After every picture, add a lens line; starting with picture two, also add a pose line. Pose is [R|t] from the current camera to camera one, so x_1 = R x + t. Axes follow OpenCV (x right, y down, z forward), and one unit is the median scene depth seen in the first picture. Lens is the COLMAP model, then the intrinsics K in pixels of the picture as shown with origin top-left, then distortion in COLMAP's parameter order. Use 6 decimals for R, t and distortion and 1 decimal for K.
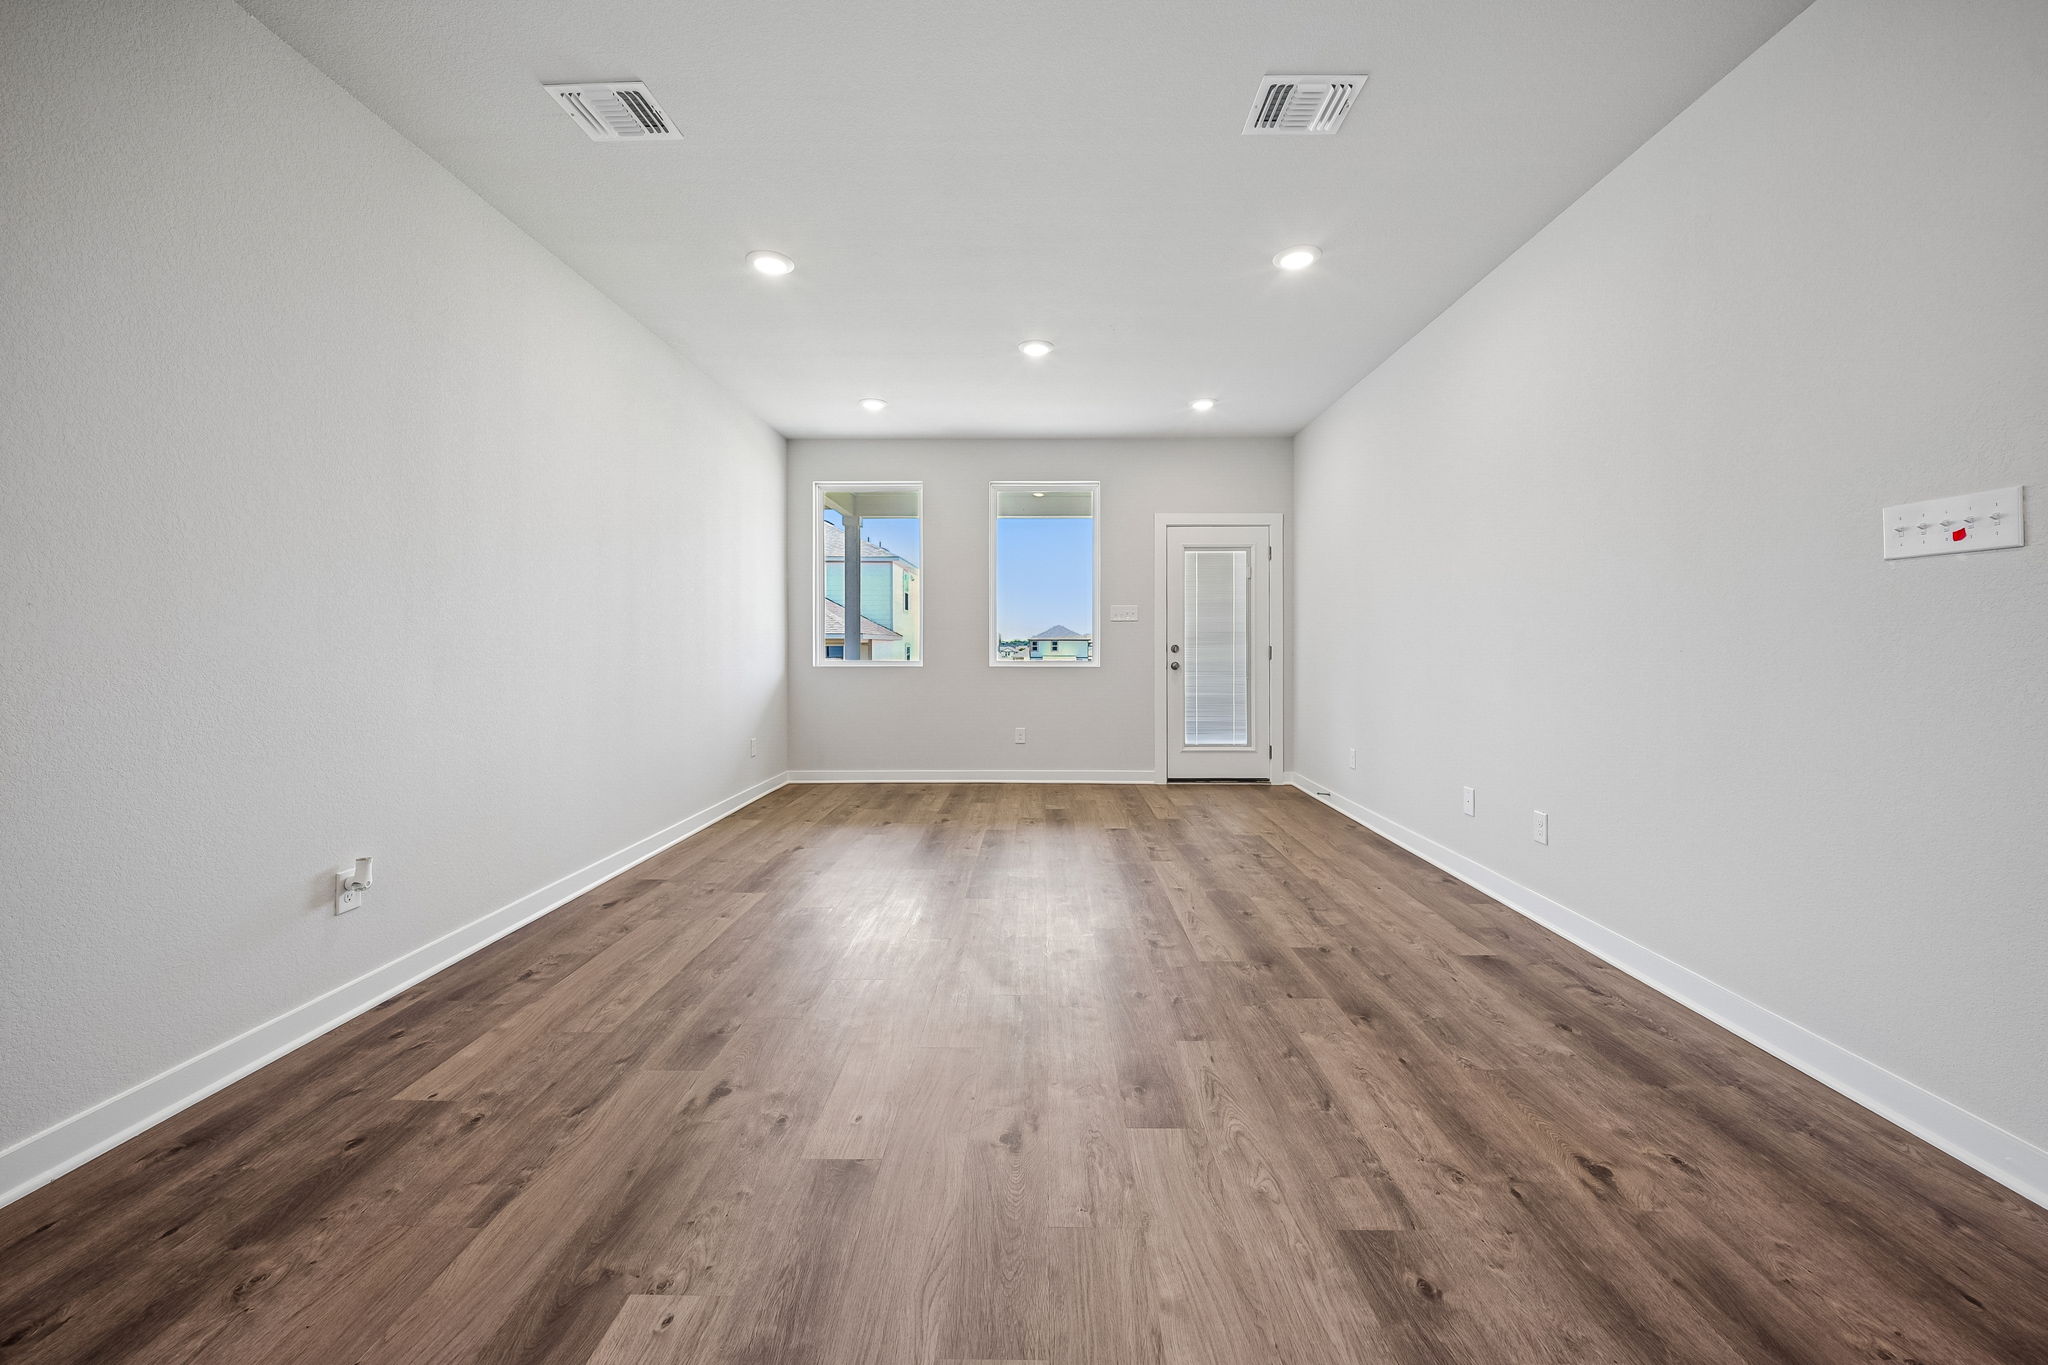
lens RADIAL K [[761.6, 0, 1034.3], [0, 761.6, 643.2], [0, 0, 1]] dist [0.007510, -0.007979]
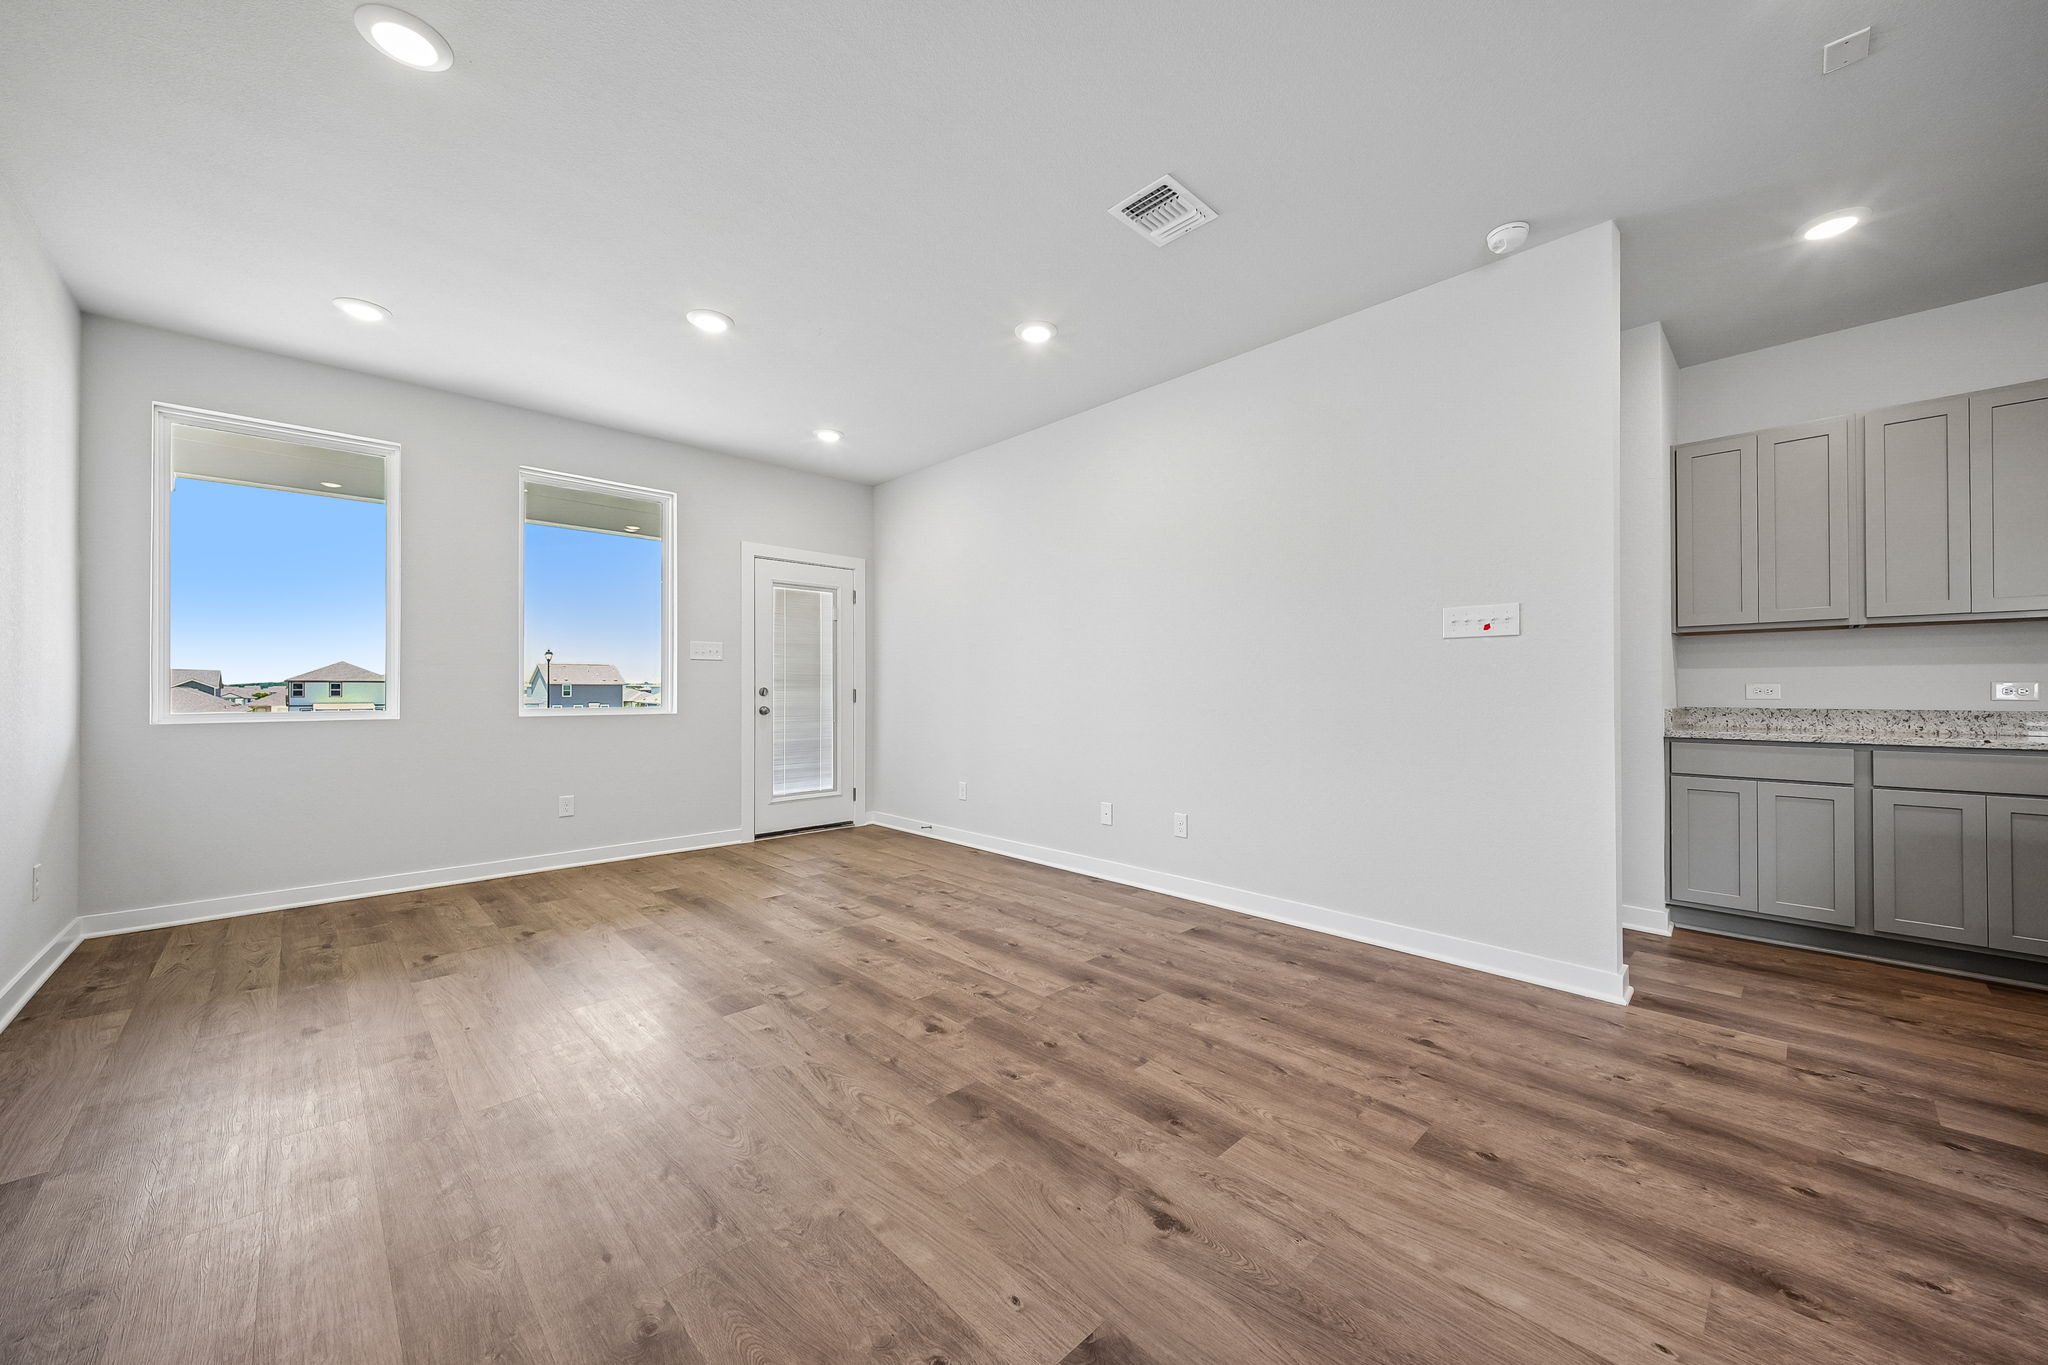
lens RADIAL K [[749.7, 0, 1024.3], [0, 749.7, 686.4], [0, 0, 1]] dist [0.018829, -0.006188]
pose [[0.713415, 0.001825, 0.700739, -0.546537], [-0.001763, 0.999998, -0.000810, 0.001720], [-0.700739, -0.000658, 0.713417, 0.320973]]
